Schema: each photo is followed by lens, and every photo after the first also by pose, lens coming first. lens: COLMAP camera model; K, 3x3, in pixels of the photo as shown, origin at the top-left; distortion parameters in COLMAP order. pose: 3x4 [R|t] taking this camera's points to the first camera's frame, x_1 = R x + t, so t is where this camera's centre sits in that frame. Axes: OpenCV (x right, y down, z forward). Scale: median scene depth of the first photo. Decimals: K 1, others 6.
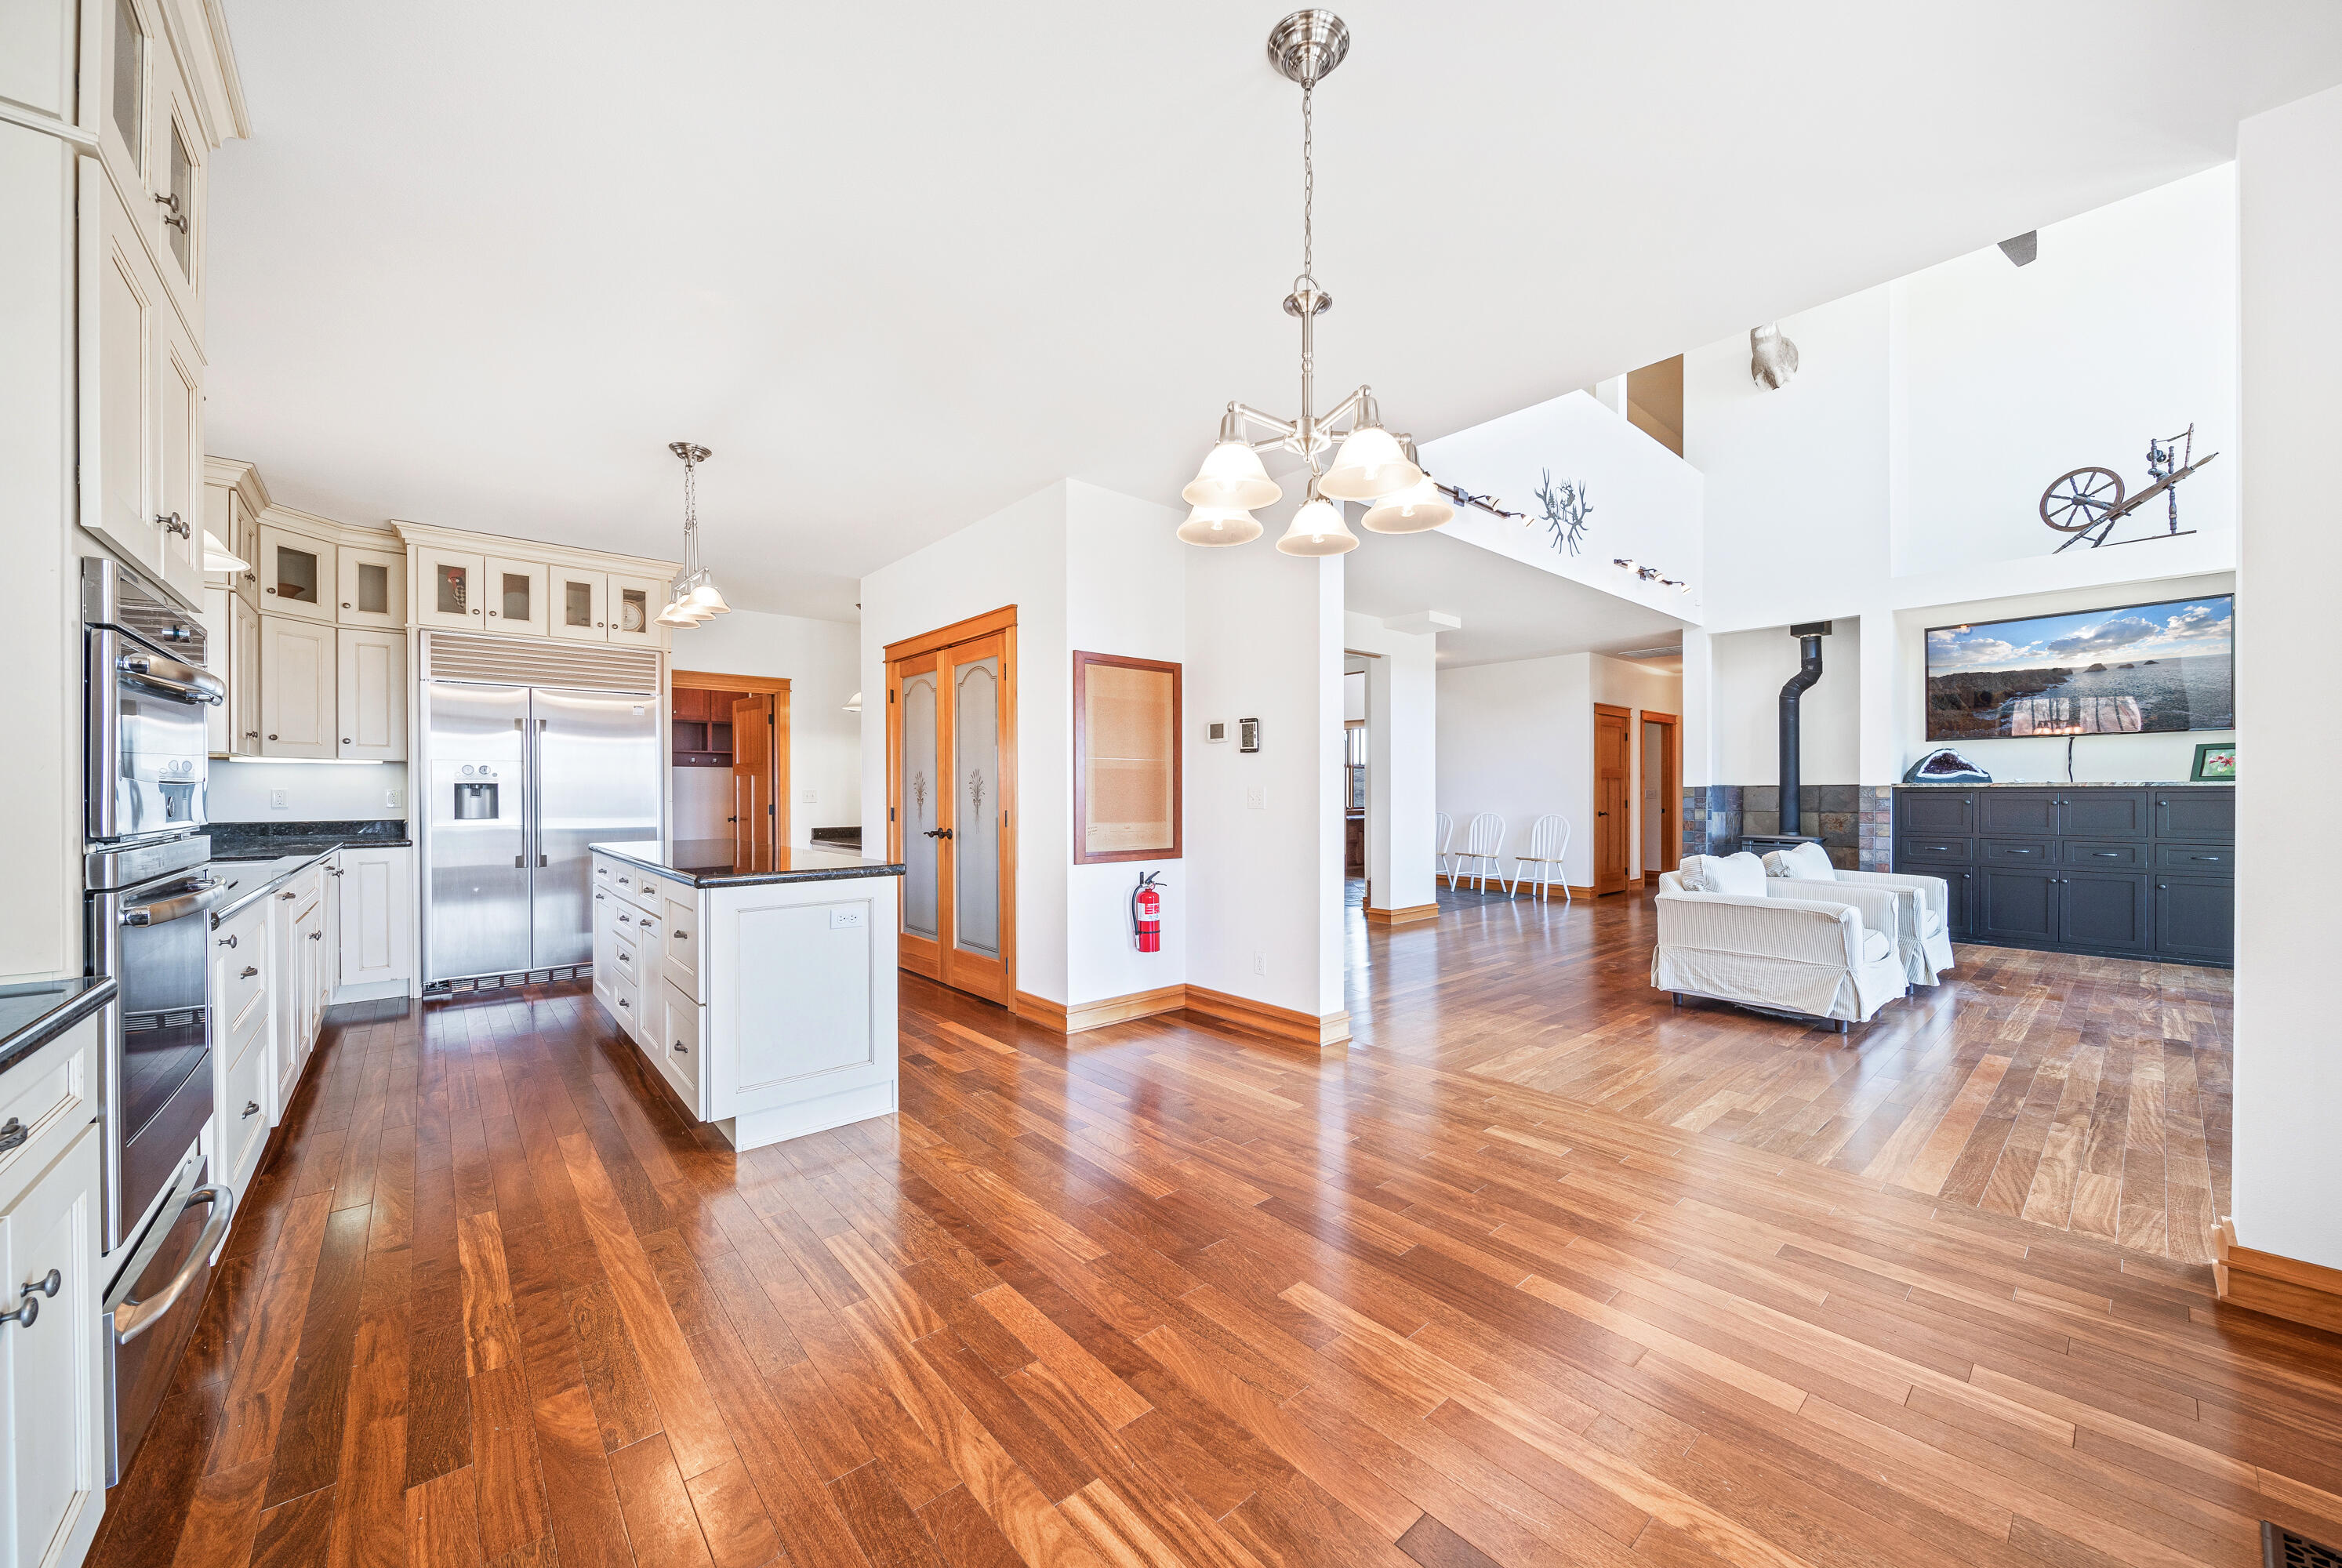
lens RADIAL K [[846.1, 0, 1191.4], [0, 846.1, 793.1], [0, 0, 1]] dist [0.001842, -0.000226]
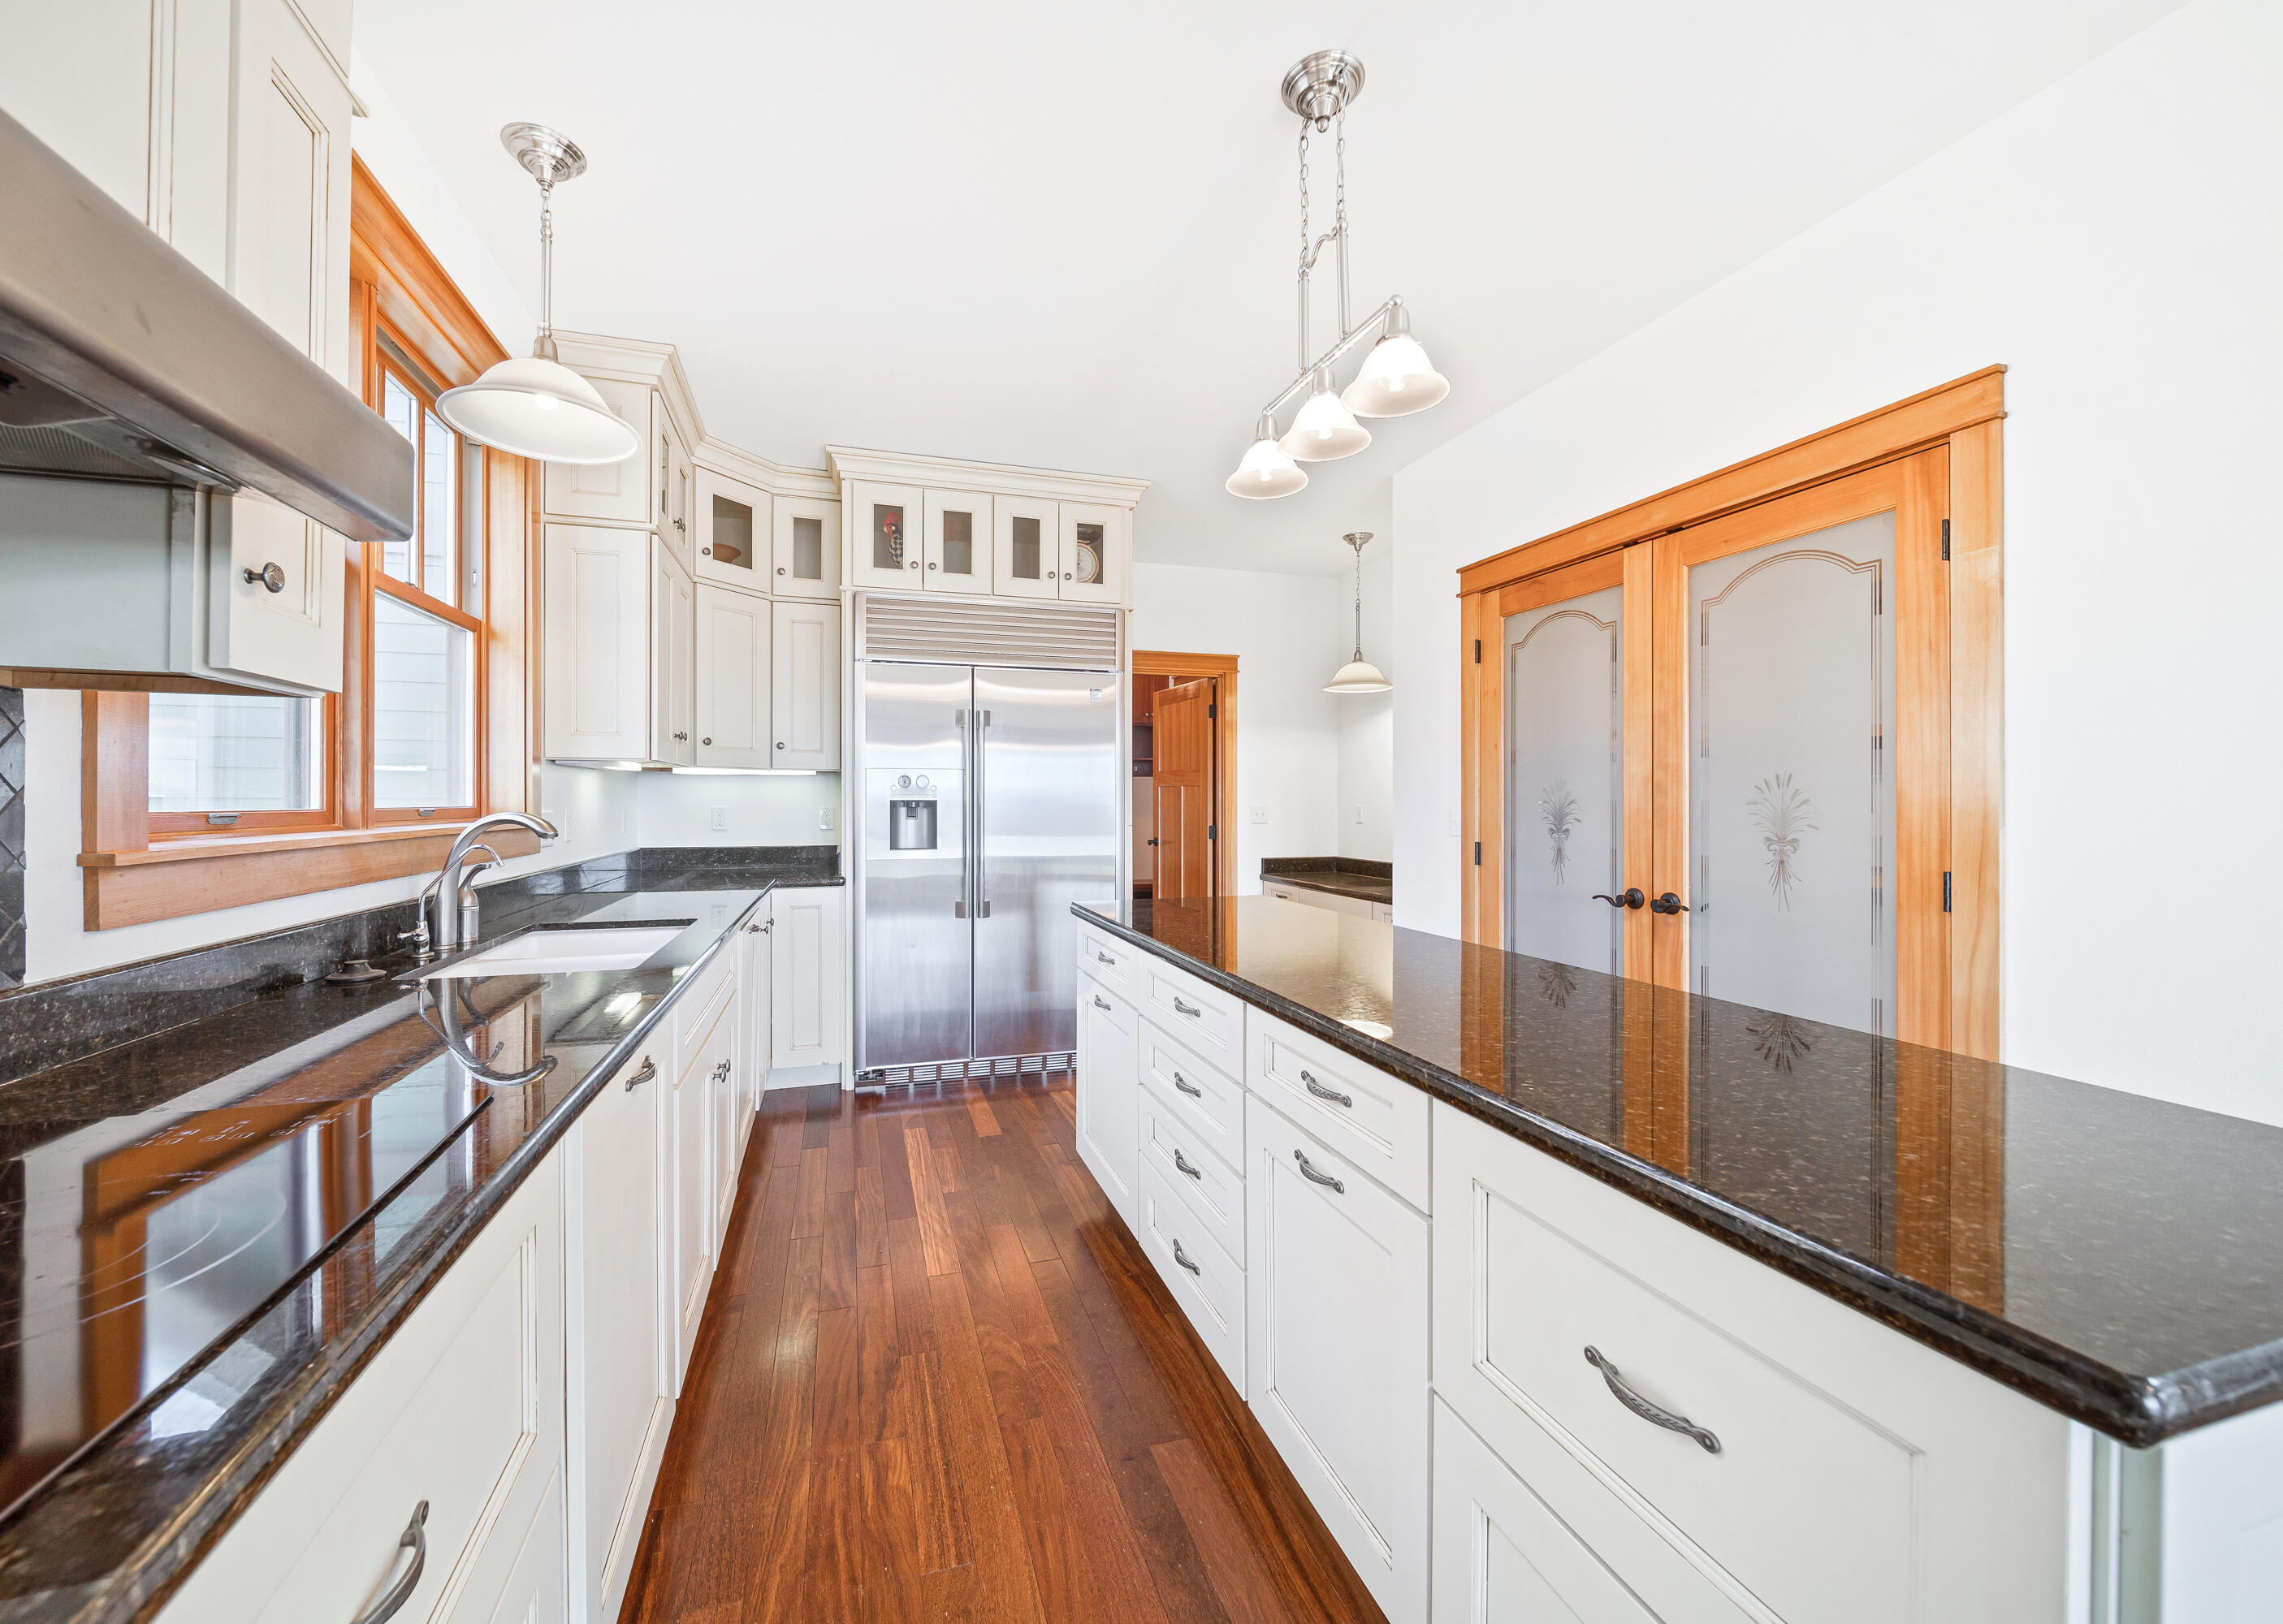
lens RADIAL K [[934.5, 0, 1134.5], [0, 934.5, 801.9], [0, 0, 1]] dist [-0.002120, -0.000005]
pose [[0.904480, 0.003449, -0.426502, -0.328545], [-0.004058, 0.999992, -0.000519, -0.010641], [0.426497, 0.002200, 0.904486, 0.353556]]
